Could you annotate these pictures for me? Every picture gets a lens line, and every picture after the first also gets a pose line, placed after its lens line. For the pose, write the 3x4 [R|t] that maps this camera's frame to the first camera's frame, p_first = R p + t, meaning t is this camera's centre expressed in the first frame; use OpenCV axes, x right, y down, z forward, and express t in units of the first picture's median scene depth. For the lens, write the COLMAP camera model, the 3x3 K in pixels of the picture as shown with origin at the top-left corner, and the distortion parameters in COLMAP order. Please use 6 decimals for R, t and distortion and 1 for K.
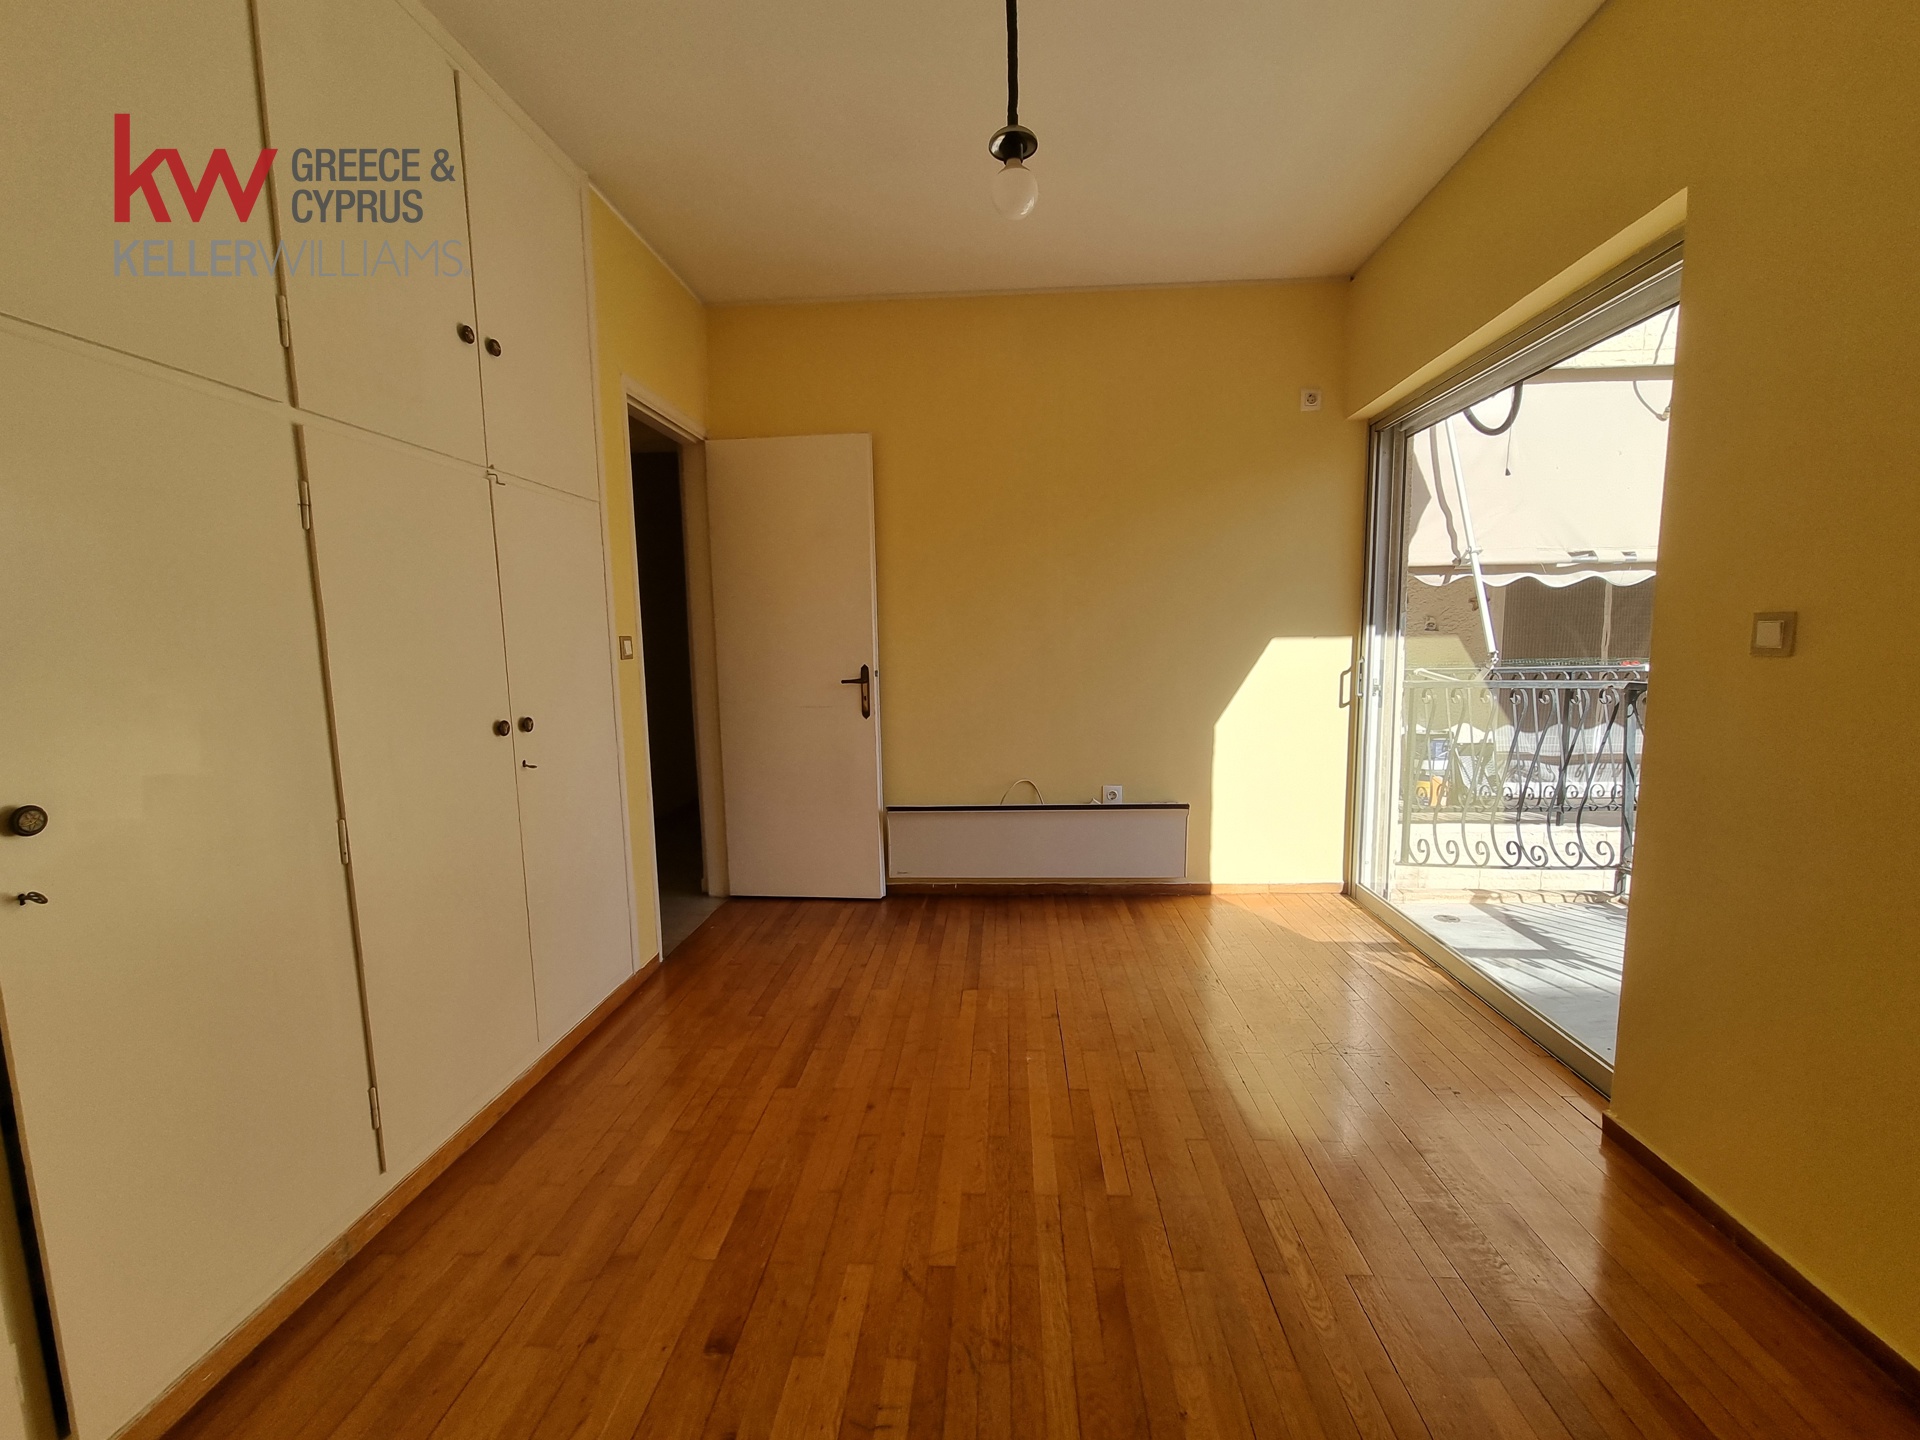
lens RADIAL K [[796.5, 0, 962.1], [0, 796.5, 727.0], [0, 0, 1]] dist [-0.002217, 0.000220]
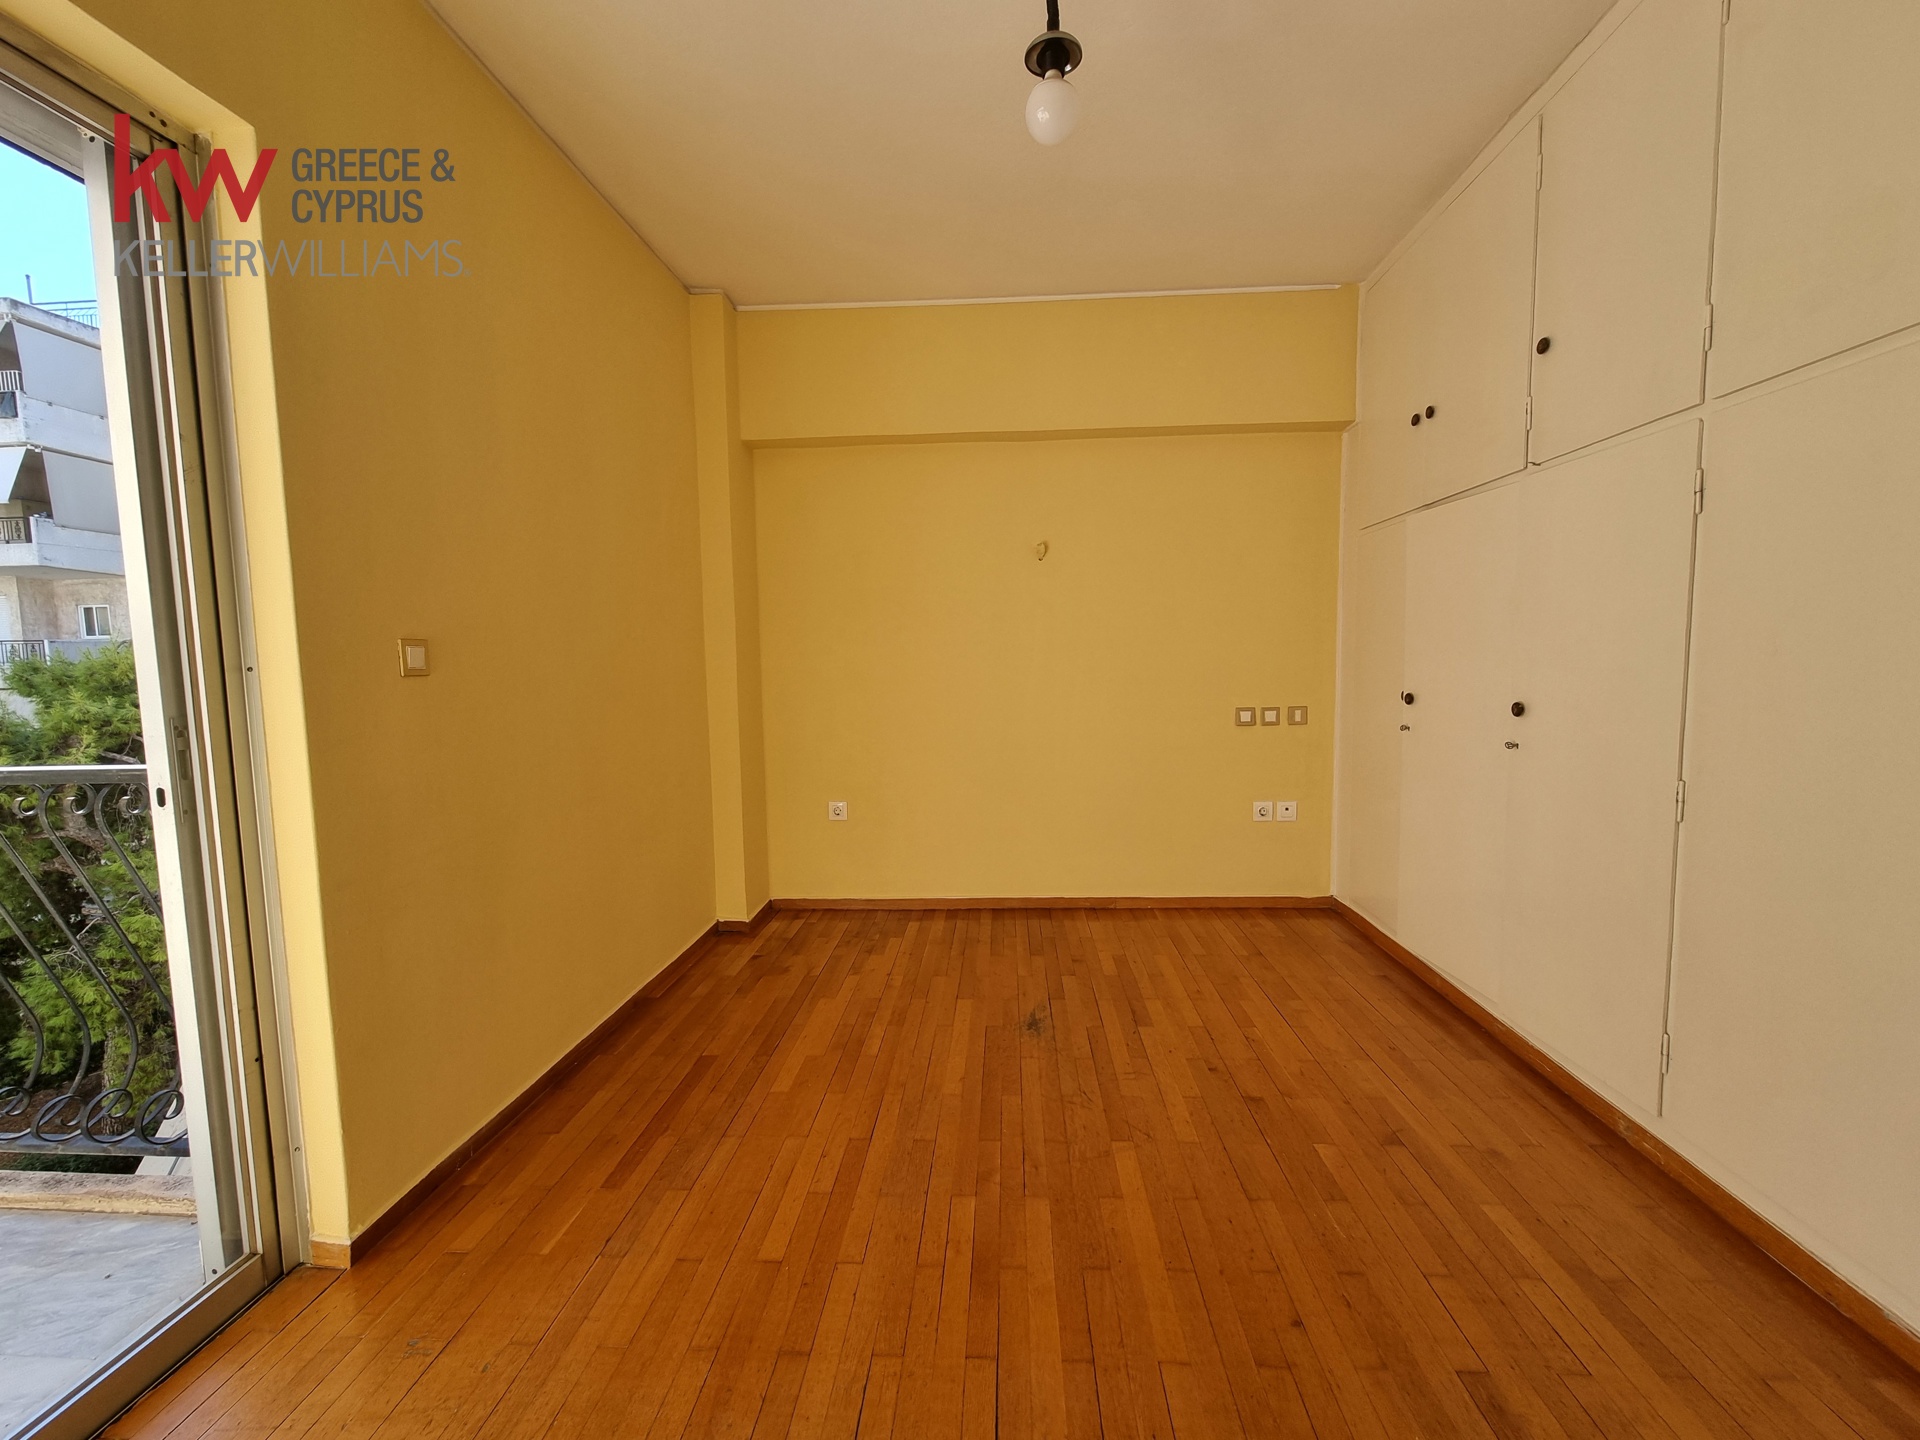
lens RADIAL K [[796.5, 0, 962.1], [0, 796.5, 727.0], [0, 0, 1]] dist [-0.002217, 0.000220]
pose [[-0.999319, 0.036794, 0.002814, 0.190546], [0.036618, 0.979319, 0.198981, -0.205252], [0.004566, 0.198948, -0.979999, 2.025470]]
